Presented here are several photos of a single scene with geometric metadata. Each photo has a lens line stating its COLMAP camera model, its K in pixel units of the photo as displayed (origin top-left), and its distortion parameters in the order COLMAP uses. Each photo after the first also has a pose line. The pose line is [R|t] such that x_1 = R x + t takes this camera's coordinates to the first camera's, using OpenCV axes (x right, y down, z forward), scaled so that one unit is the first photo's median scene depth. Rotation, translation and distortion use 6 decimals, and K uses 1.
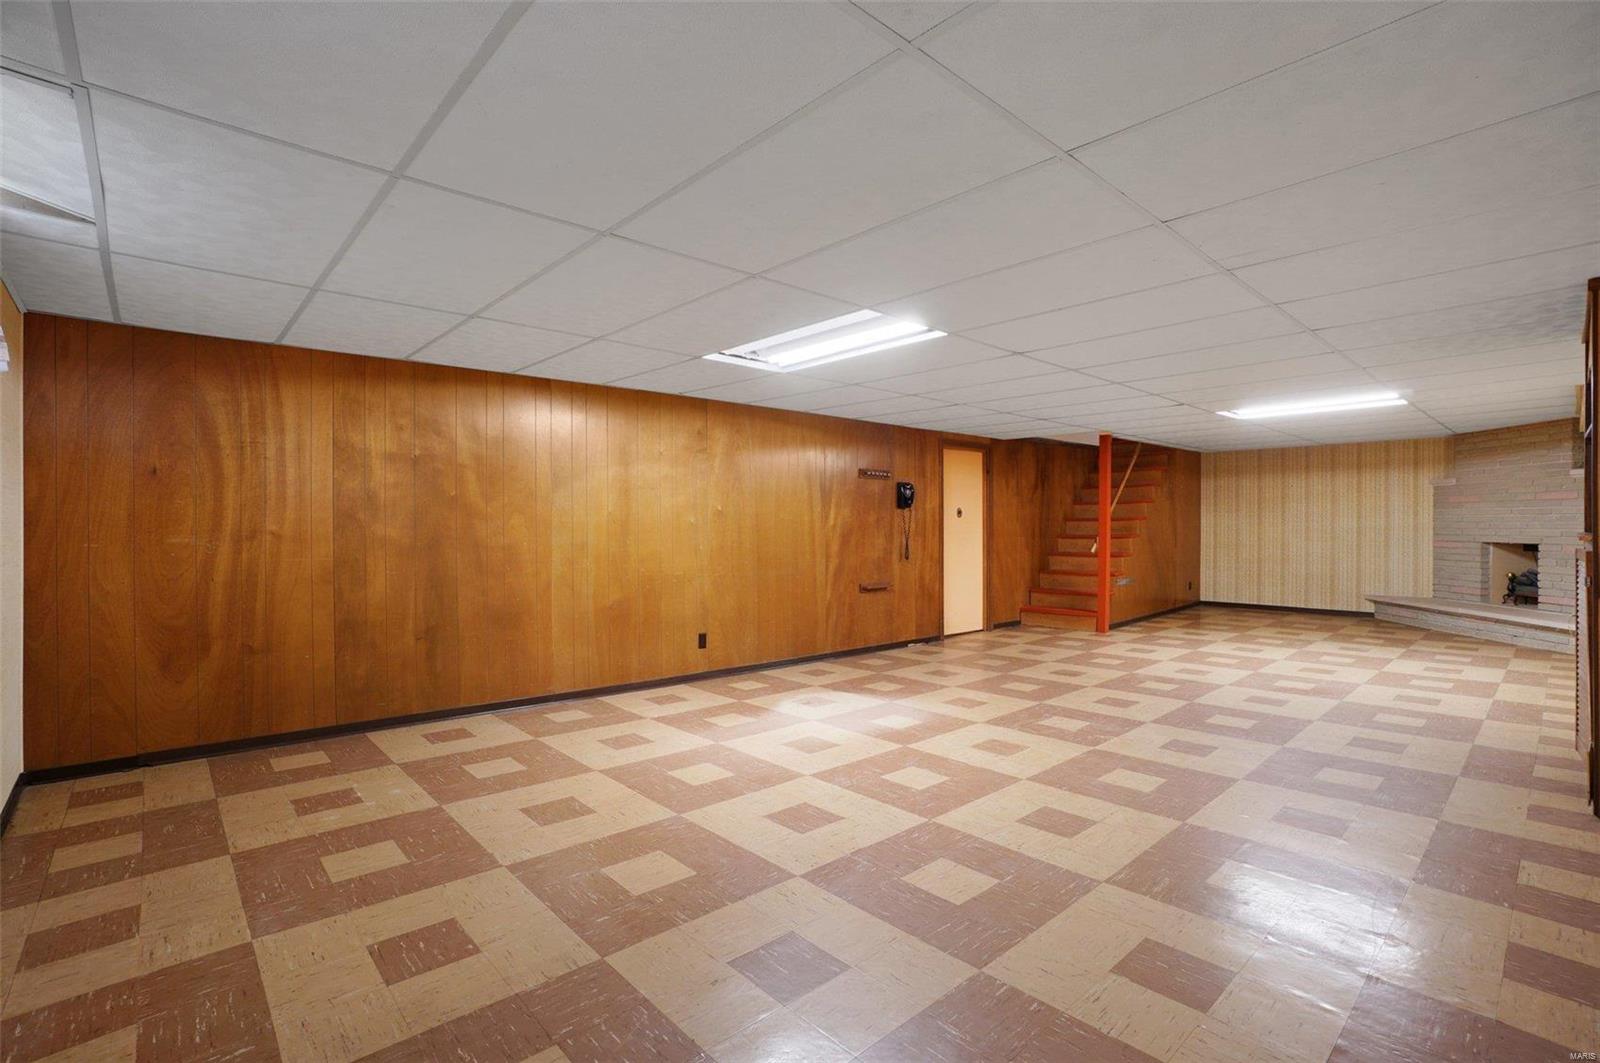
lens RADIAL K [[725.6, 0, 809.0], [0, 725.6, 528.0], [0, 0, 1]] dist [-0.051263, 0.016134]
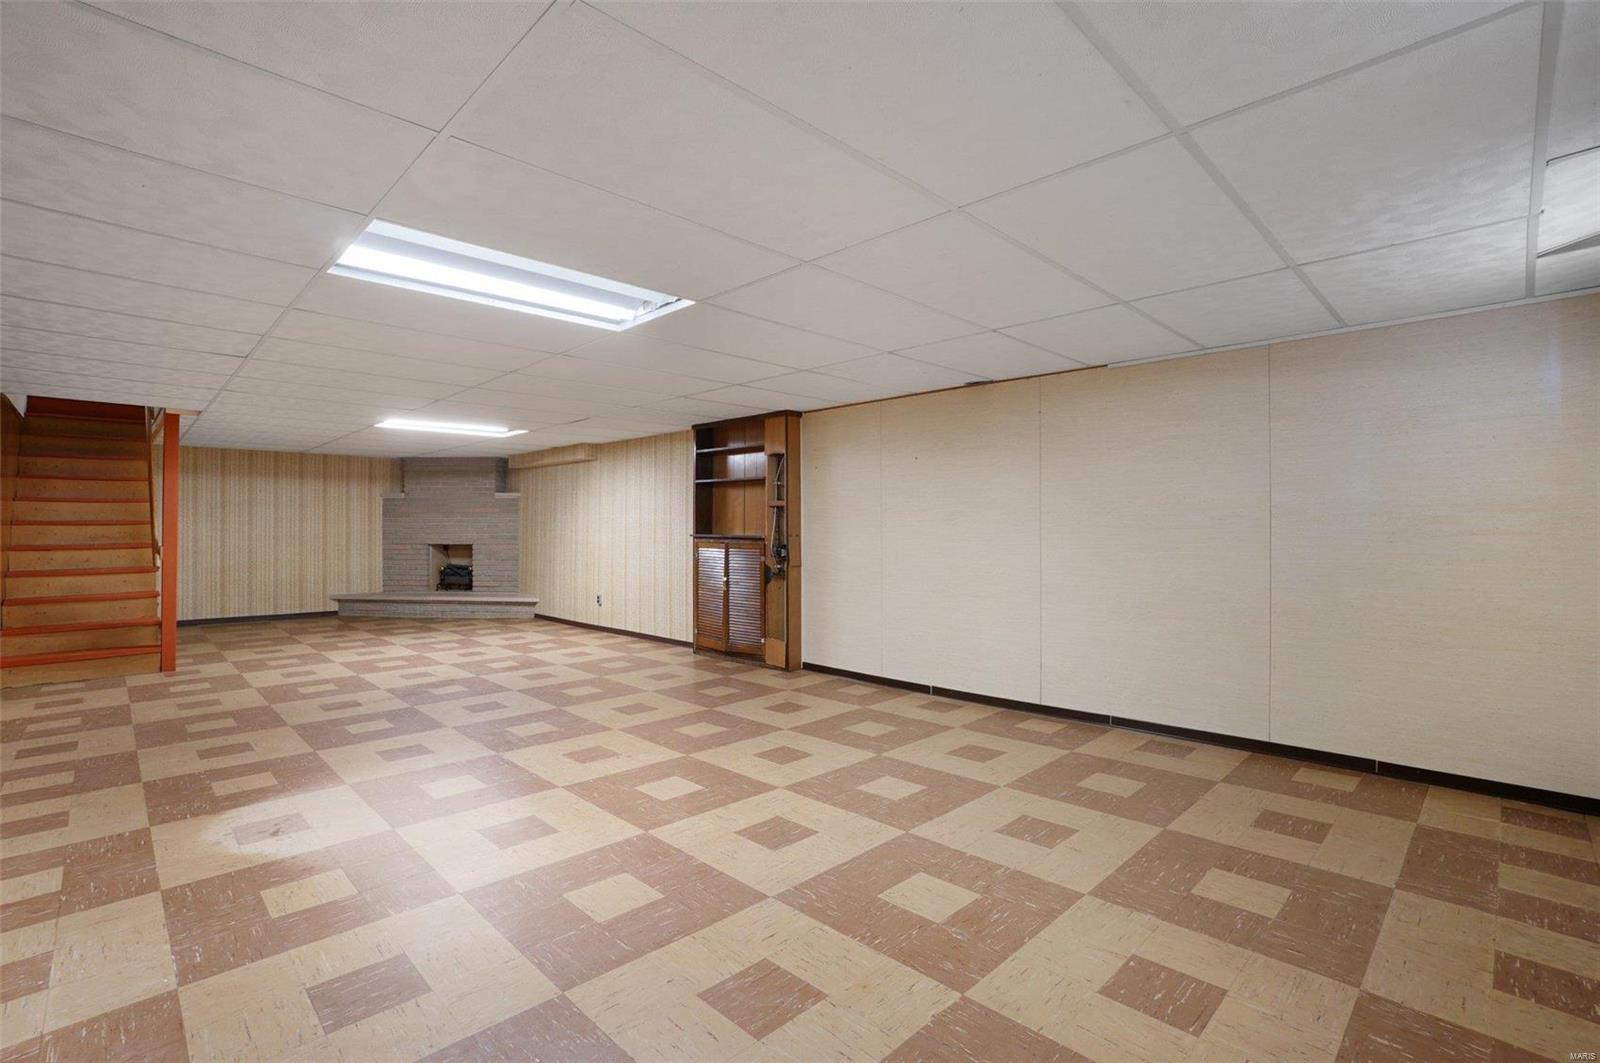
lens RADIAL K [[725.6, 0, 777.6], [0, 725.6, 527.4], [0, 0, 1]] dist [-0.051263, 0.016134]
pose [[-0.005469, 0.005896, 0.999968, -0.480267], [0.003988, 0.999975, -0.005874, -0.000388], [-0.999977, 0.003956, -0.005492, 0.494219]]
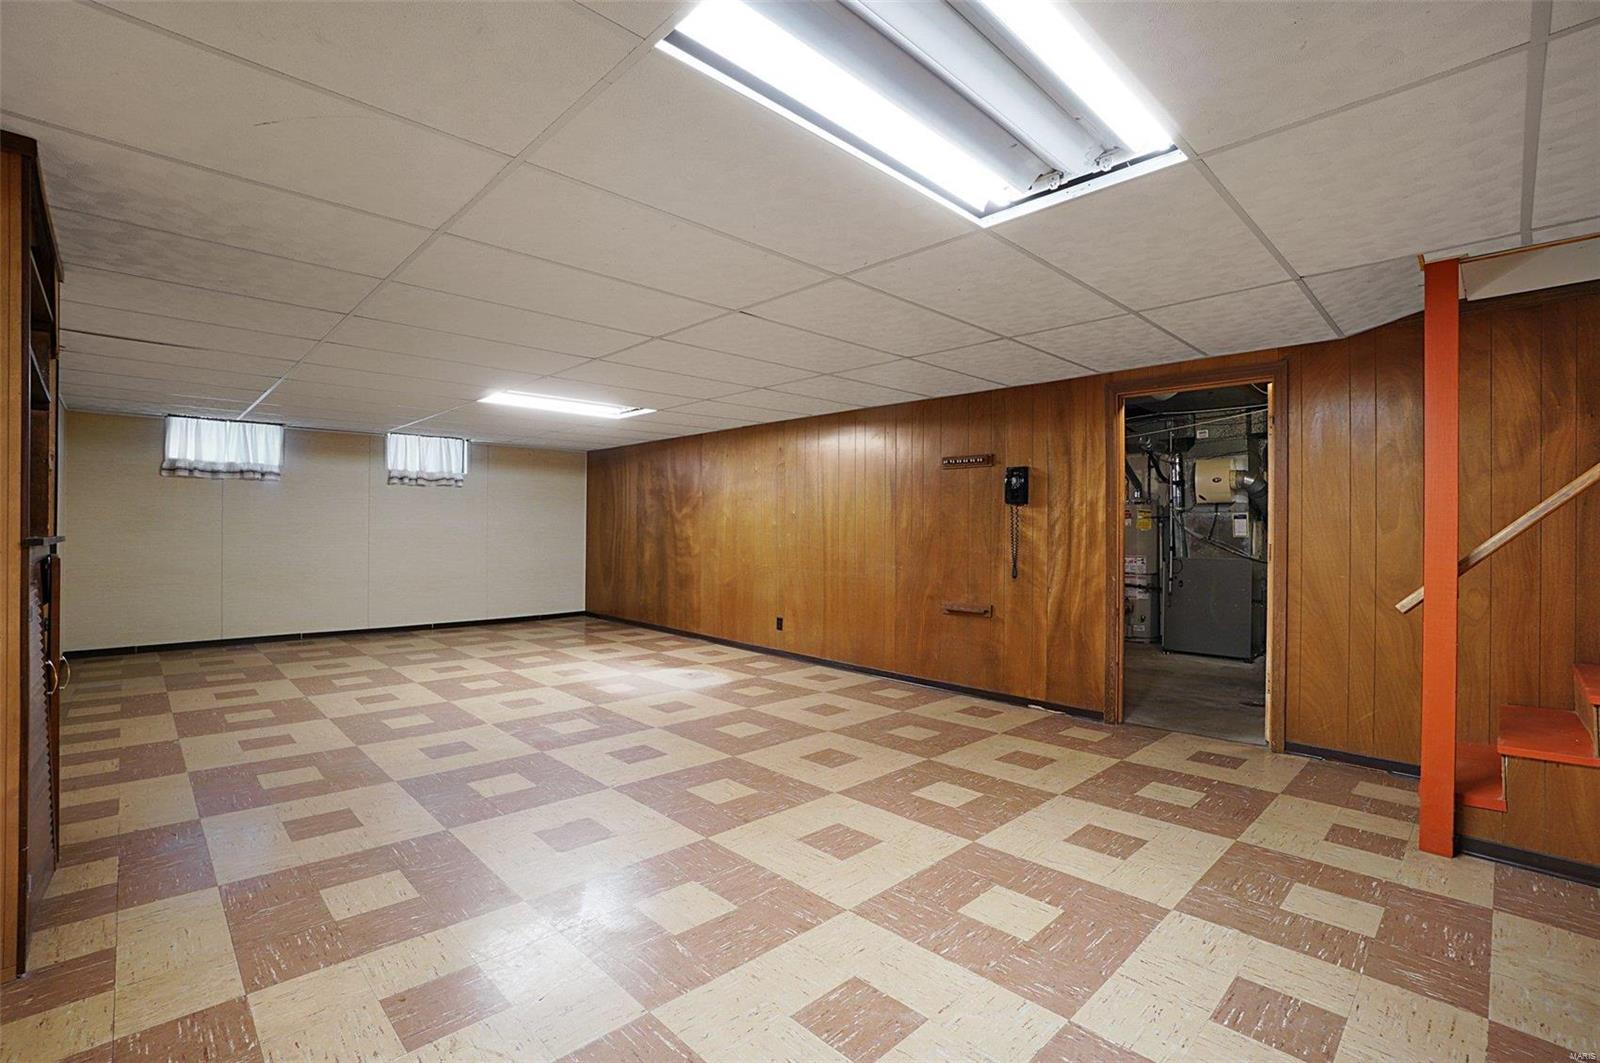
lens RADIAL K [[725.6, 0, 794.1], [0, 725.6, 525.2], [0, 0, 1]] dist [-0.051263, 0.016134]
pose [[0.035783, -0.000821, -0.999359, 1.056541], [-0.010093, 0.999948, -0.001183, -0.006274], [0.999309, 0.010129, 0.035772, 0.984528]]
